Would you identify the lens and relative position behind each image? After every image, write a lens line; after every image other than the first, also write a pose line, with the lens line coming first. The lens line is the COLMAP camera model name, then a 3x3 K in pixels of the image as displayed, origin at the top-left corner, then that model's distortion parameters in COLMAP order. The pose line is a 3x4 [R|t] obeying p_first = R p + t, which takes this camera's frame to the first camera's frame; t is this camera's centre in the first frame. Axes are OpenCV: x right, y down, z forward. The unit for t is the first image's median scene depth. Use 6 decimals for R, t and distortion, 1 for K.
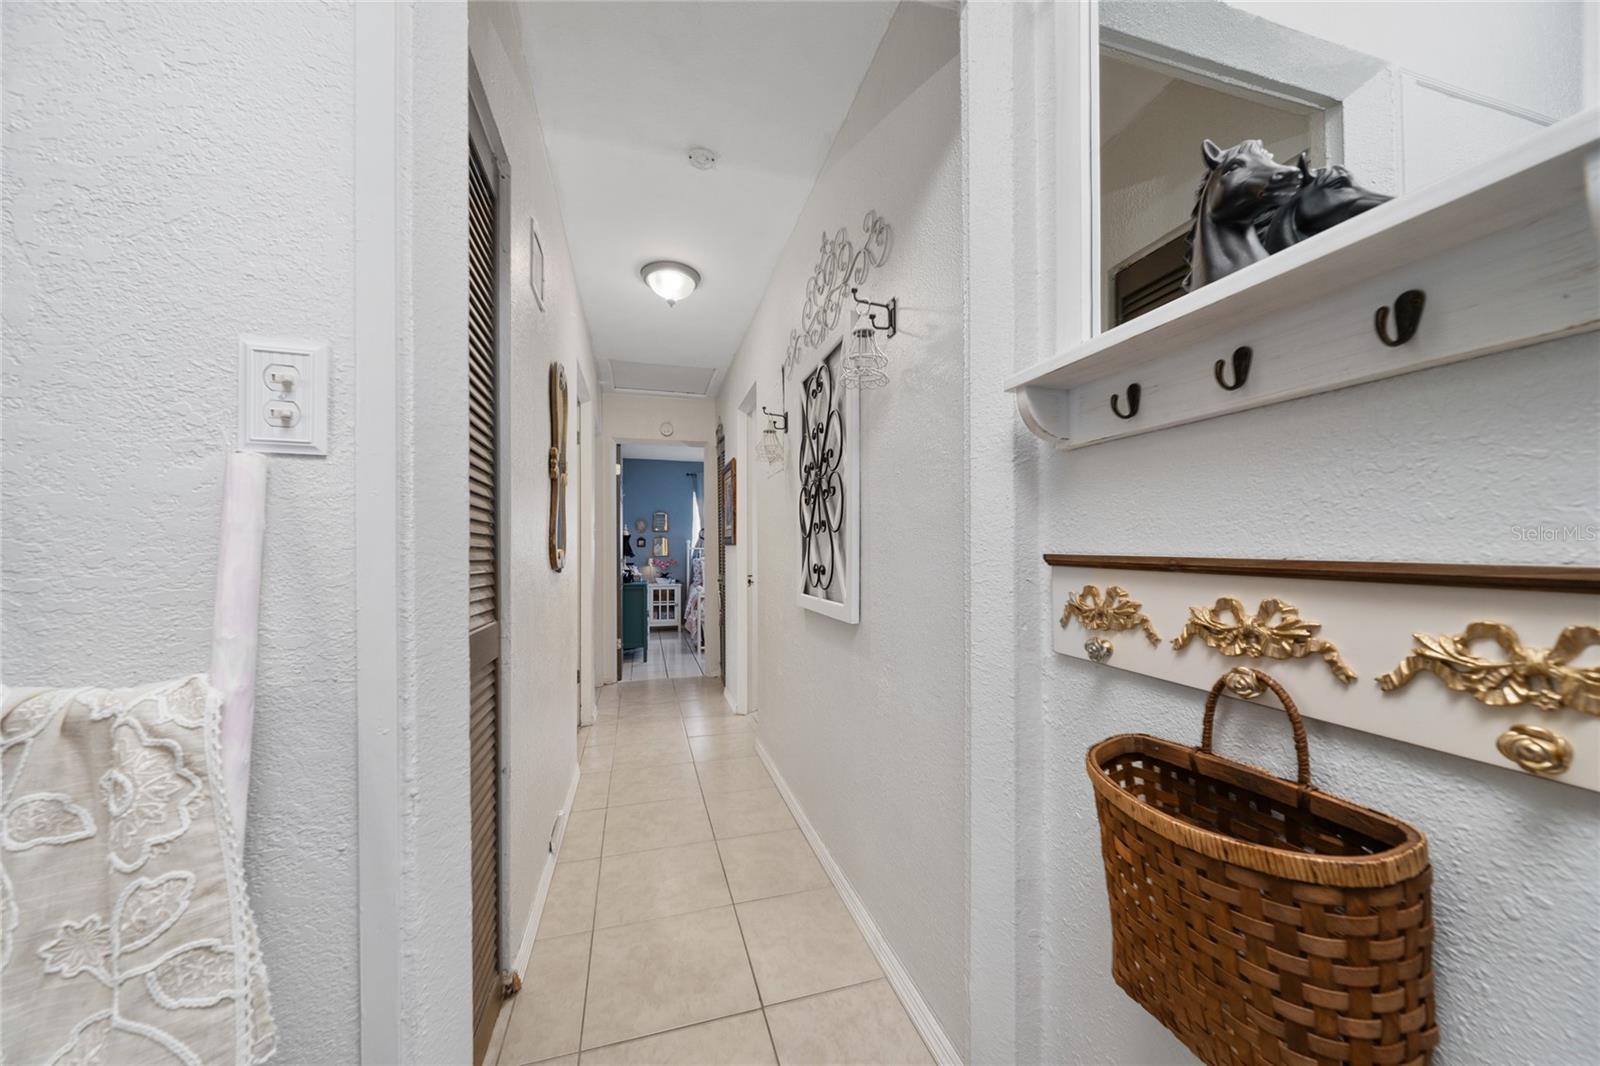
lens RADIAL K [[549.7, 0, 797.9], [0, 549.7, 540.5], [0, 0, 1]] dist [-0.005085, 0.000714]
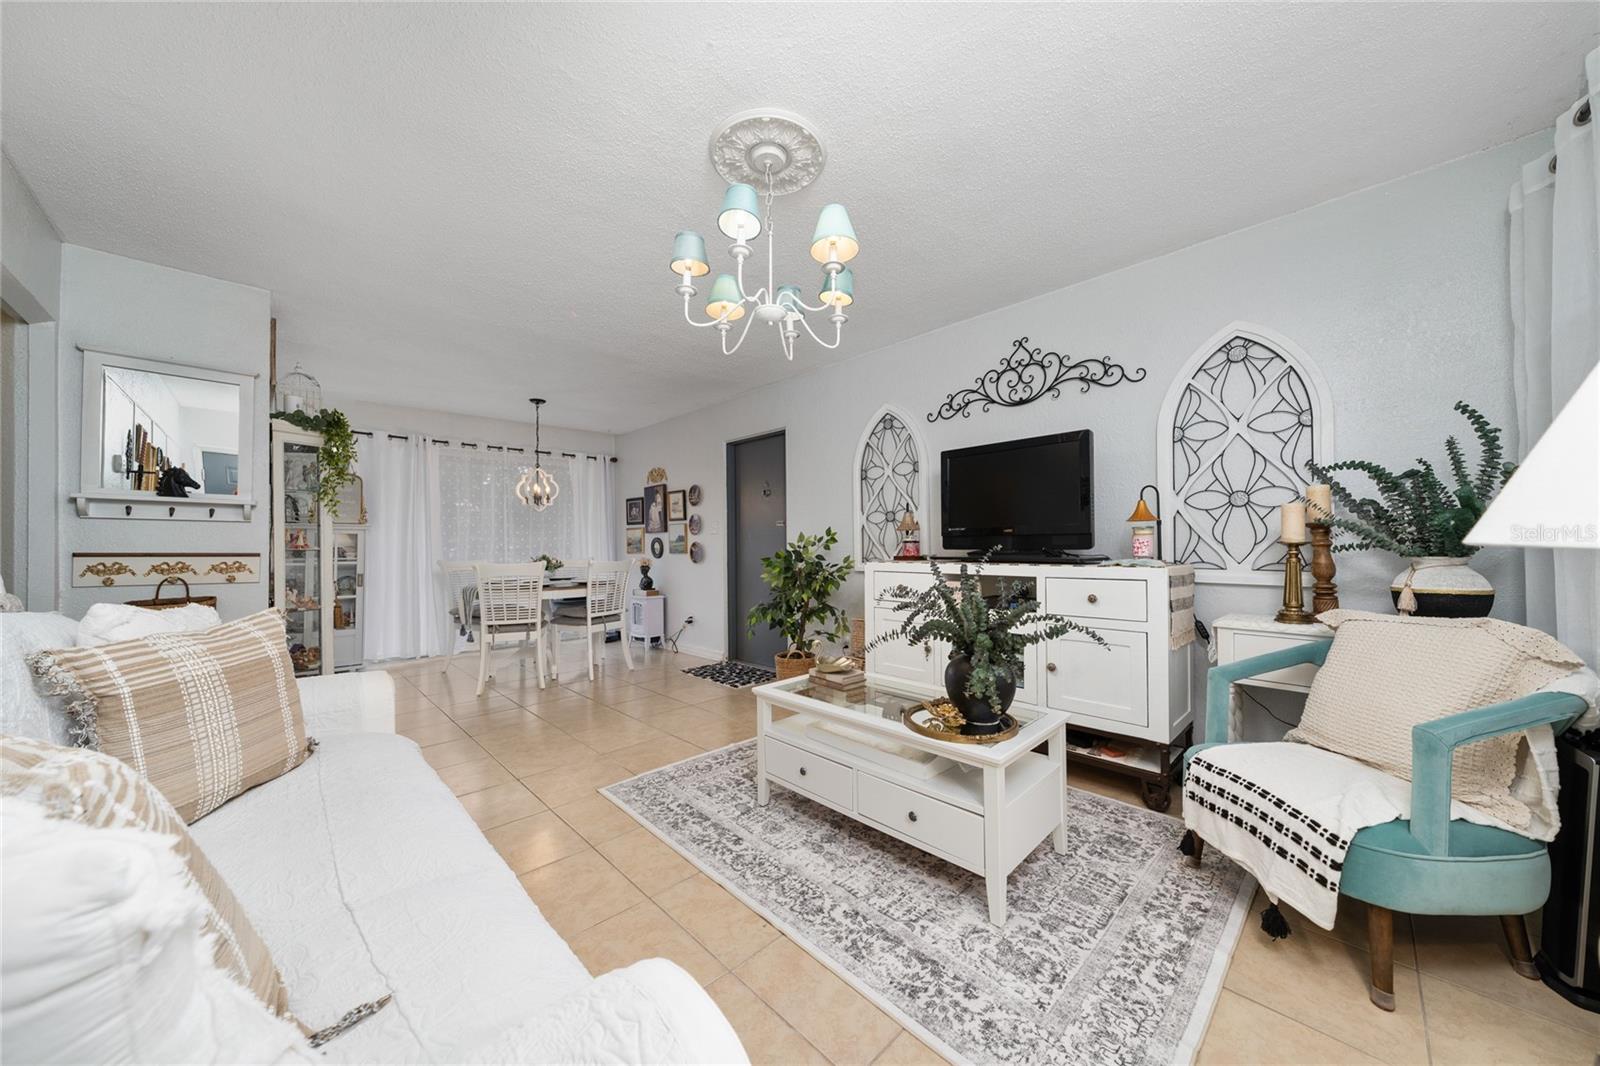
lens RADIAL K [[549.7, 0, 795.6], [0, 549.7, 536.9], [0, 0, 1]] dist [-0.005085, 0.000714]
pose [[-0.474383, 0.014912, 0.880192, -5.203219], [-0.000267, 0.999854, -0.017083, -0.008532], [-0.880319, -0.008339, -0.474310, -1.292032]]
